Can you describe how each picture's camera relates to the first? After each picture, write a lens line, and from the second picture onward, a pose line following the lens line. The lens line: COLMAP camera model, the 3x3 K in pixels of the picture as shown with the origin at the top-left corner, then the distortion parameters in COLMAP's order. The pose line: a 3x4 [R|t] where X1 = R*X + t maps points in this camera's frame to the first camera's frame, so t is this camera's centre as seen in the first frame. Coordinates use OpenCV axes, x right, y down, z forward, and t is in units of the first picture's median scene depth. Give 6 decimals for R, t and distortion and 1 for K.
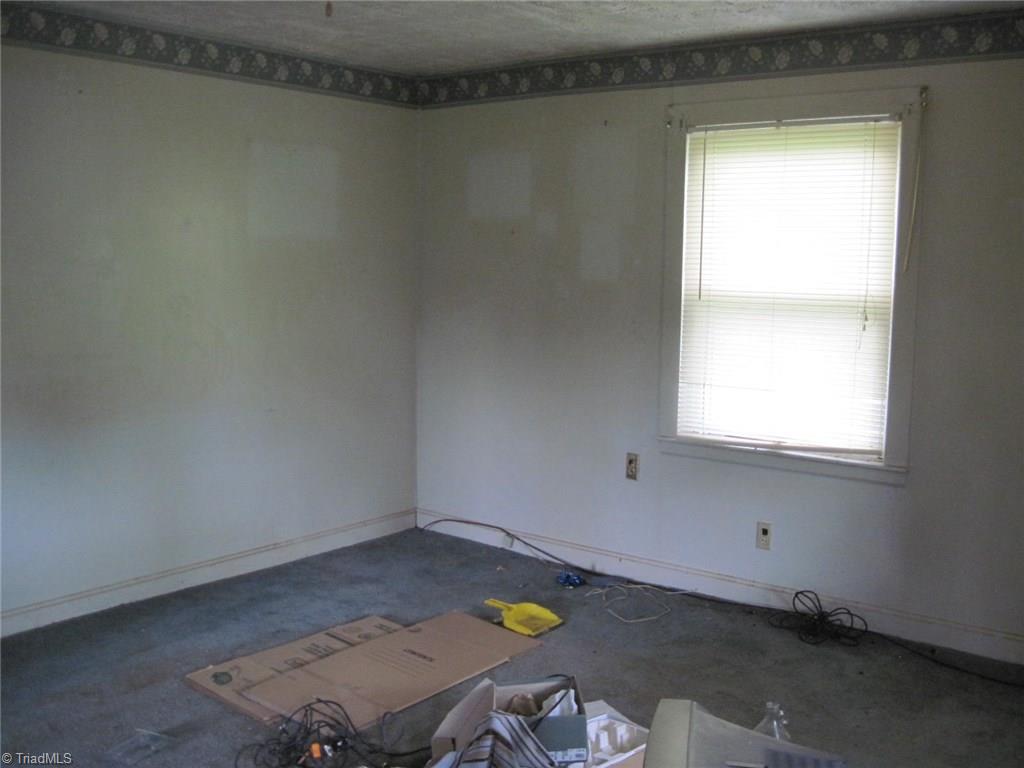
lens RADIAL K [[1047.5, 0, 513.6], [0, 1047.5, 374.8], [0, 0, 1]] dist [-0.073200, 0.000000]
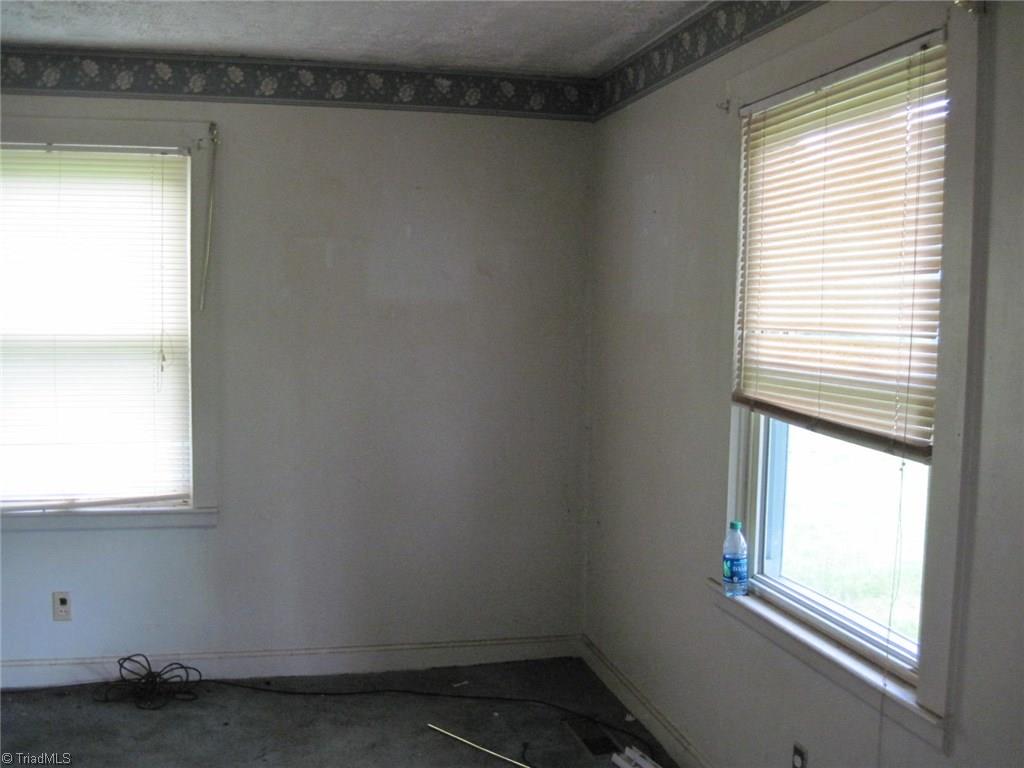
lens RADIAL K [[1047.5, 0, 511.1], [0, 1047.5, 391.5], [0, 0, 1]] dist [-0.073200, 0.000000]
pose [[0.655599, -0.068630, 0.751984, -0.177394], [0.080908, 0.996513, 0.020410, -0.017983], [-0.750762, 0.047461, 0.658865, 0.132084]]
